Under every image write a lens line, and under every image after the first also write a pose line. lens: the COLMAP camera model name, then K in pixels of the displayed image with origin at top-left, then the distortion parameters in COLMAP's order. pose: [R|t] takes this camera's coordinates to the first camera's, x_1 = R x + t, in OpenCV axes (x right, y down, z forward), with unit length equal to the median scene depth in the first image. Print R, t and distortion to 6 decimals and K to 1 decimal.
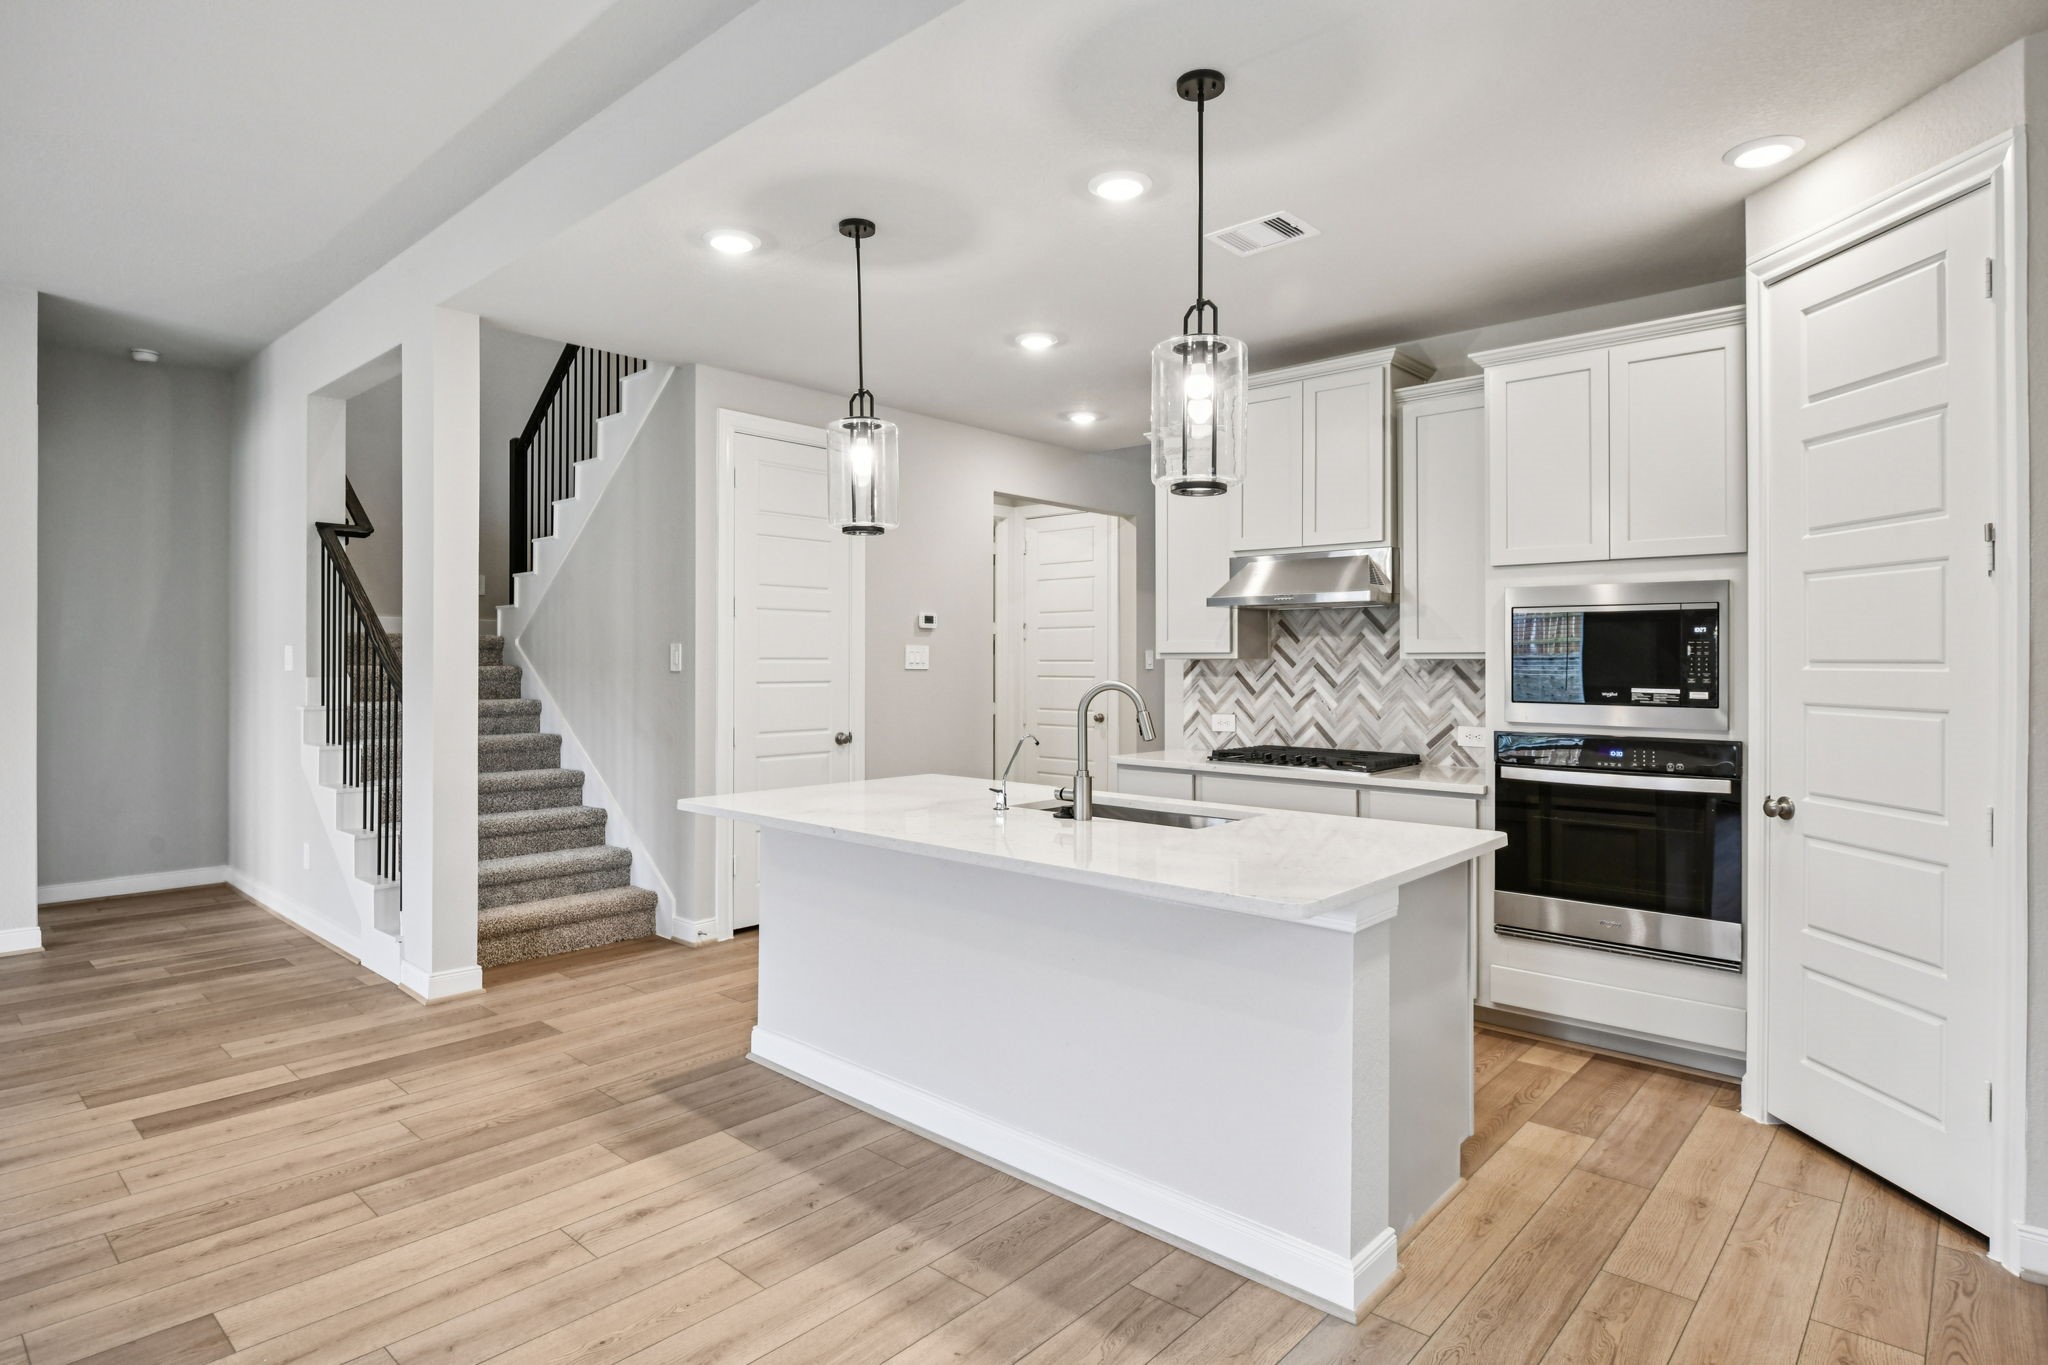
lens RADIAL K [[1082.5, 0, 1027.0], [0, 1082.5, 664.9], [0, 0, 1]] dist [0.000641, 0.000112]
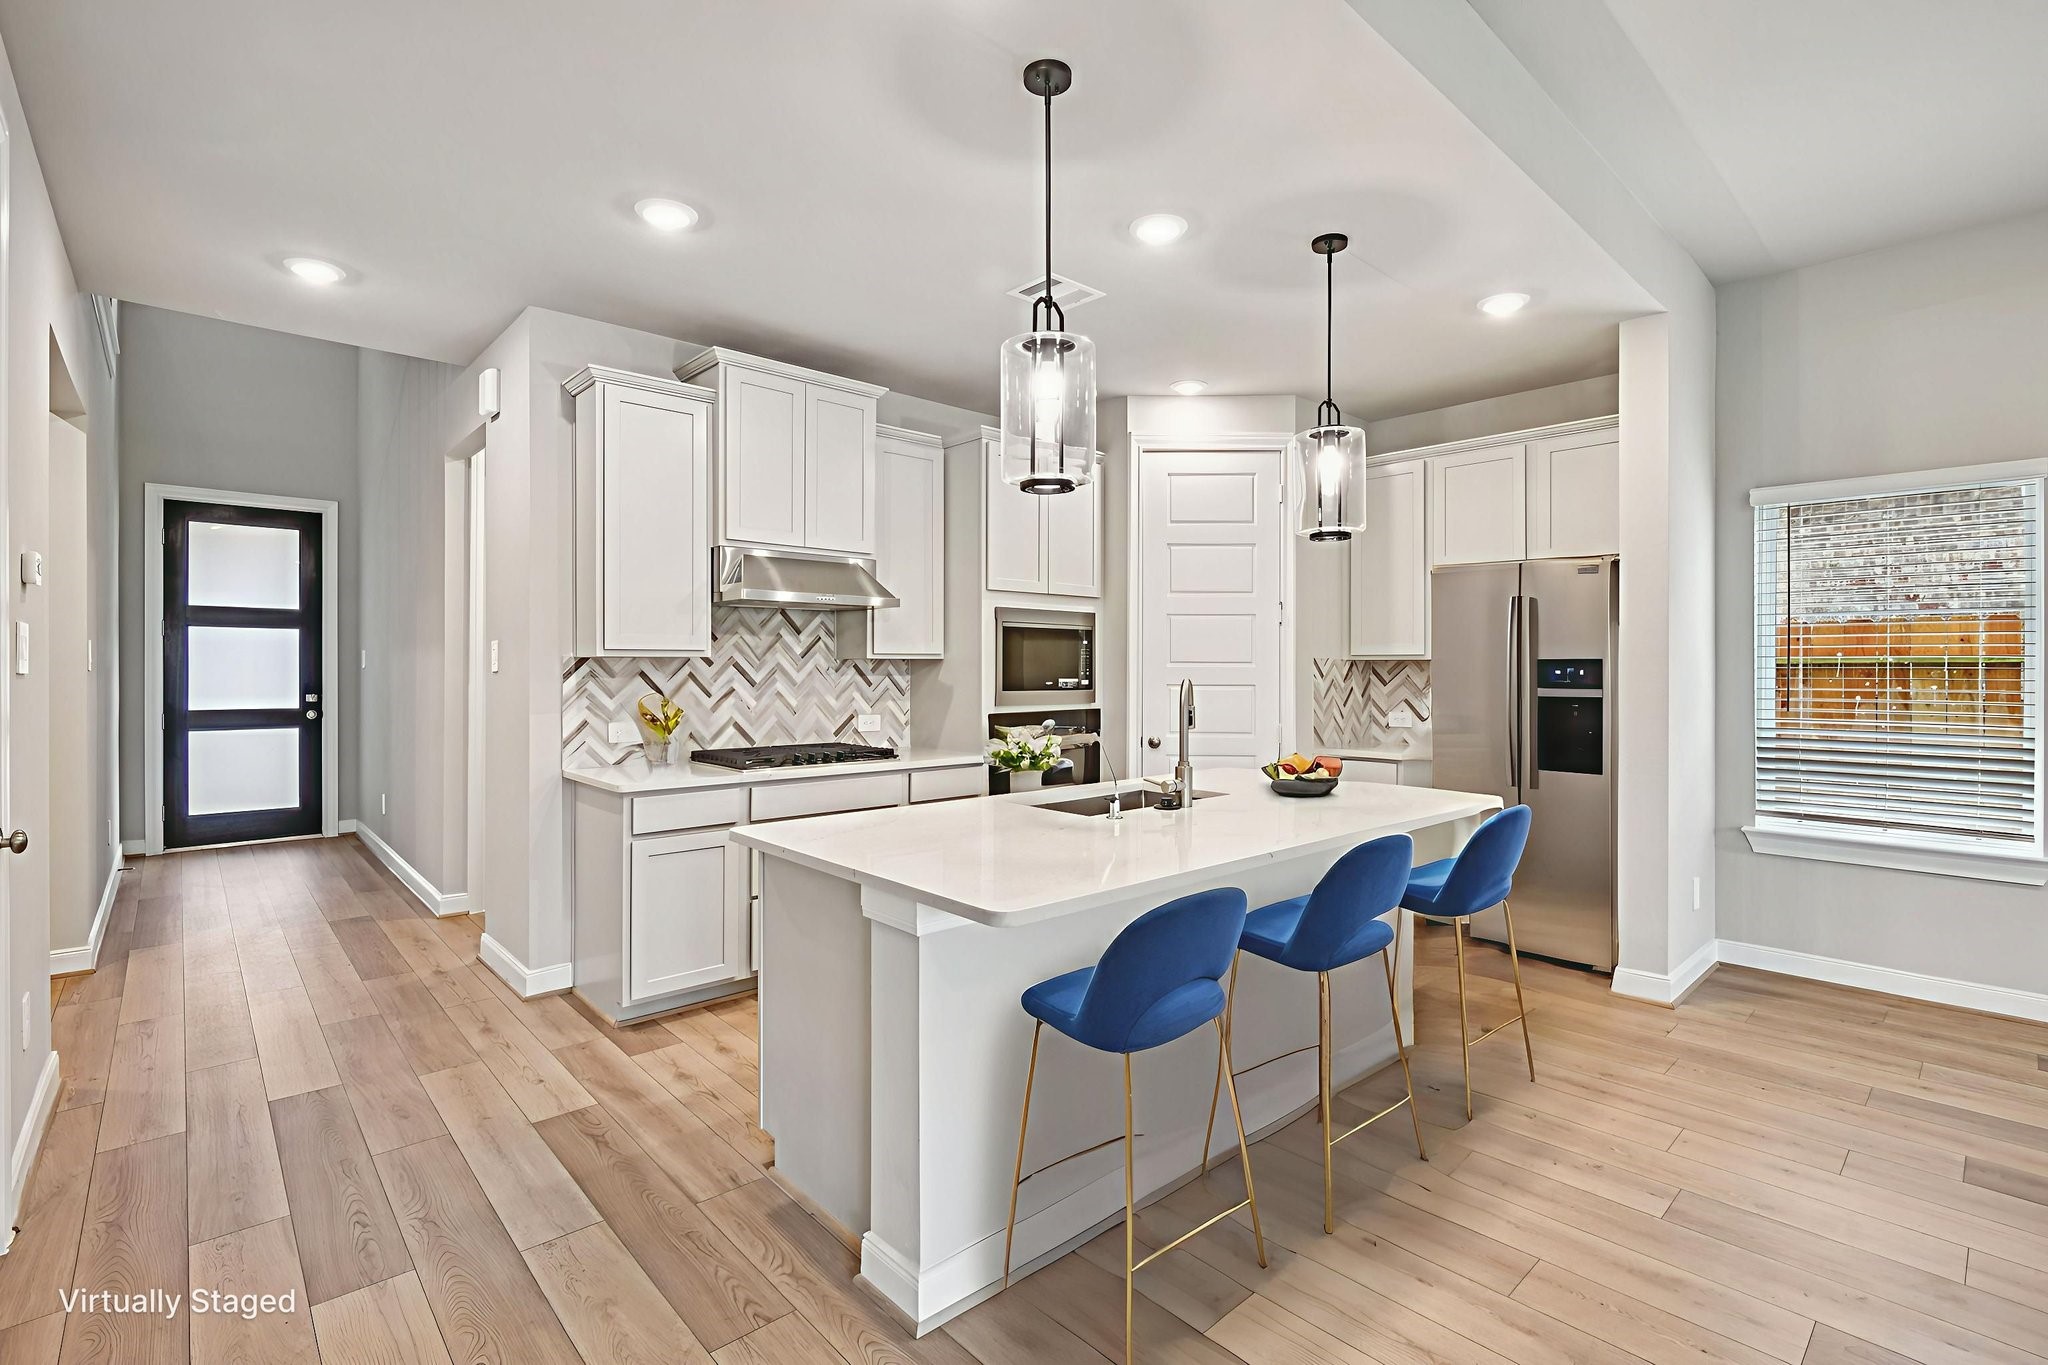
lens RADIAL K [[945.0, 0, 1025.6], [0, 945.0, 666.2], [0, 0, 1]] dist [-0.000271, -0.000066]
pose [[0.100307, -0.005168, 0.994943, -0.566253], [-0.000927, 0.999986, 0.005287, -0.002592], [-0.994956, -0.001453, 0.100301, 0.660750]]
